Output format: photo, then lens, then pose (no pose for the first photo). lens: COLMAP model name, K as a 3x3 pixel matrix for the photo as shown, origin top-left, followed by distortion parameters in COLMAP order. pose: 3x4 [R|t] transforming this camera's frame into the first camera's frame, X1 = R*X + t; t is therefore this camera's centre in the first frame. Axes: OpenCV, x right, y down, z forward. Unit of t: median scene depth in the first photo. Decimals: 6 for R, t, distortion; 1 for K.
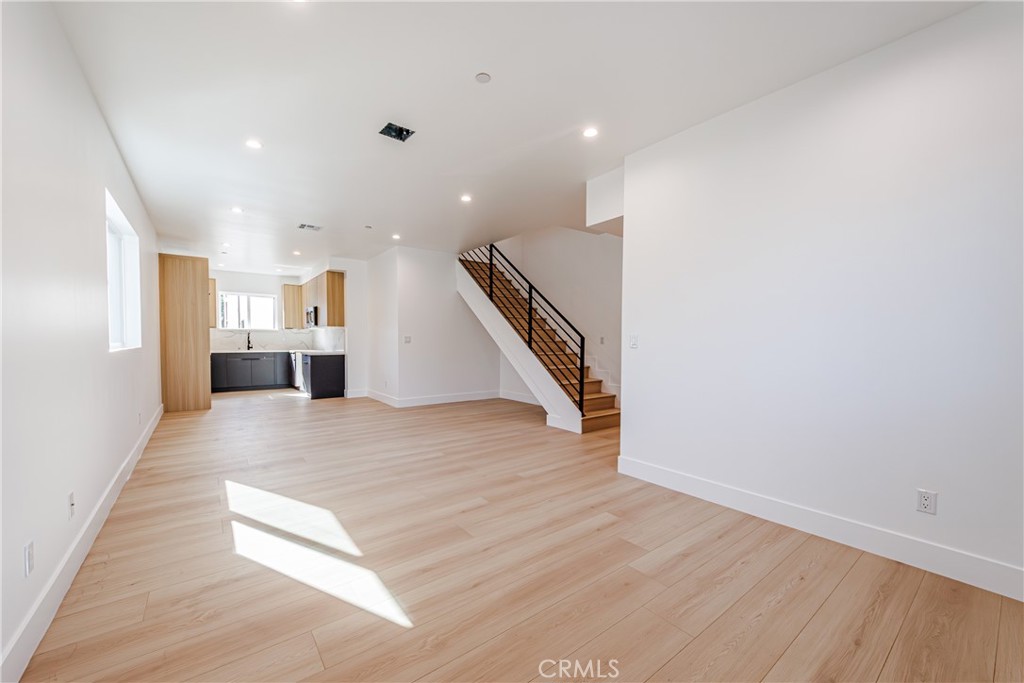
lens RADIAL K [[395.0, 0, 501.4], [0, 395.0, 354.4], [0, 0, 1]] dist [0.001978, -0.000232]
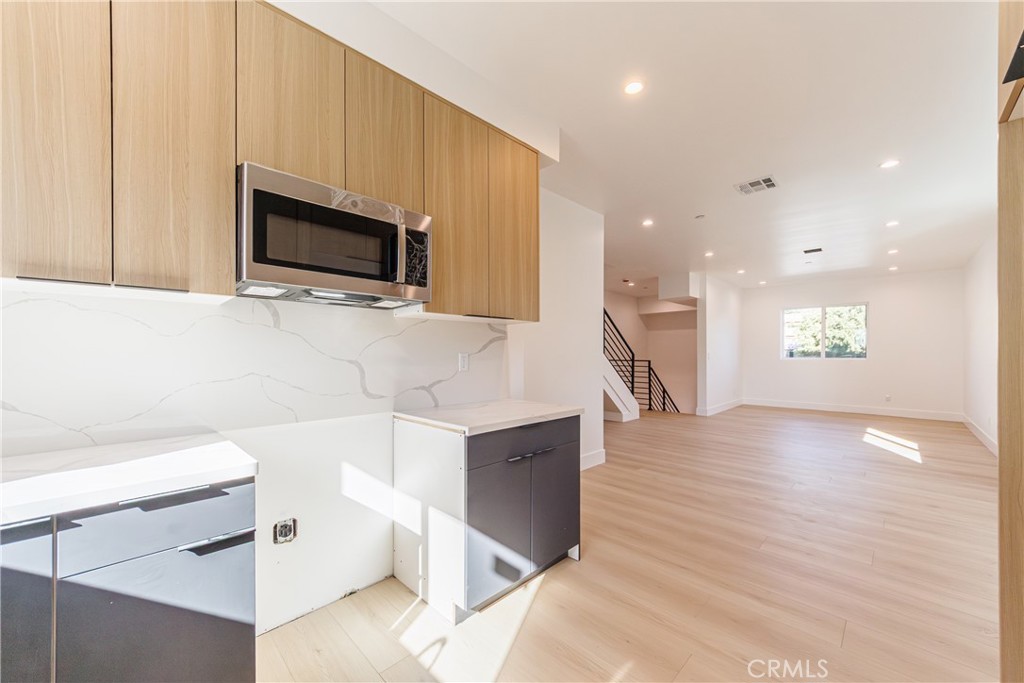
lens RADIAL K [[390.0, 0, 507.1], [0, 390.0, 356.6], [0, 0, 1]] dist [-0.000624, -0.000344]
pose [[-0.136651, -0.010410, 0.990565, -0.775402], [0.038124, 0.999149, 0.015759, -0.049314], [-0.989885, 0.039917, -0.136137, 1.094518]]
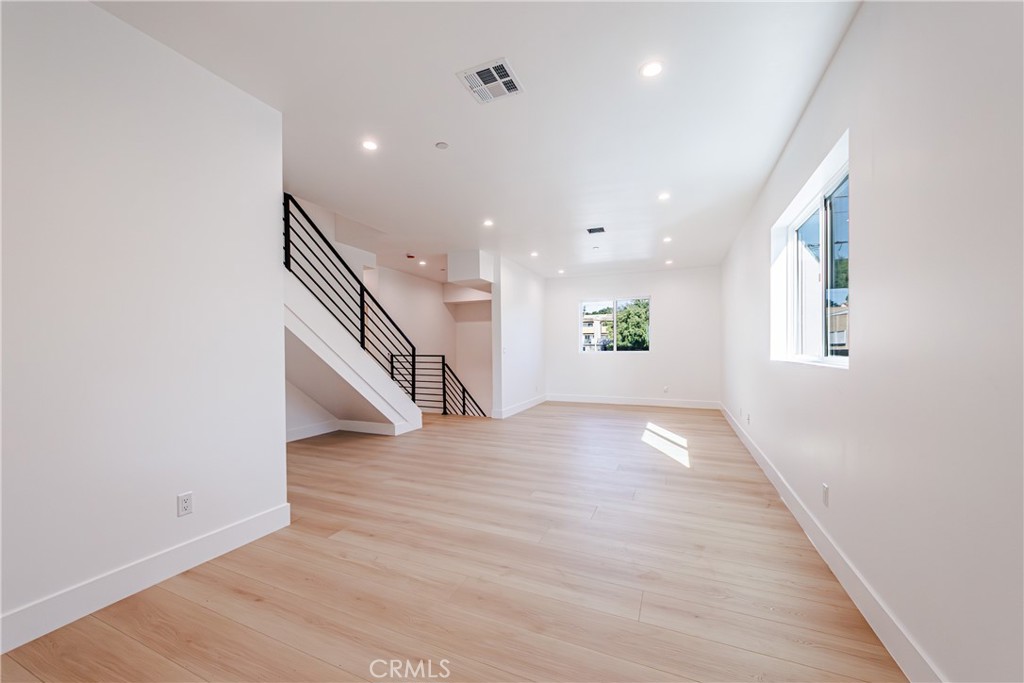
lens RADIAL K [[395.0, 0, 501.4], [0, 395.0, 354.4], [0, 0, 1]] dist [0.001978, -0.000232]
pose [[-0.482964, -0.014349, 0.875523, -0.626334], [0.034955, 0.998753, 0.035650, -0.036683], [-0.874942, 0.047822, -0.481860, 0.878657]]
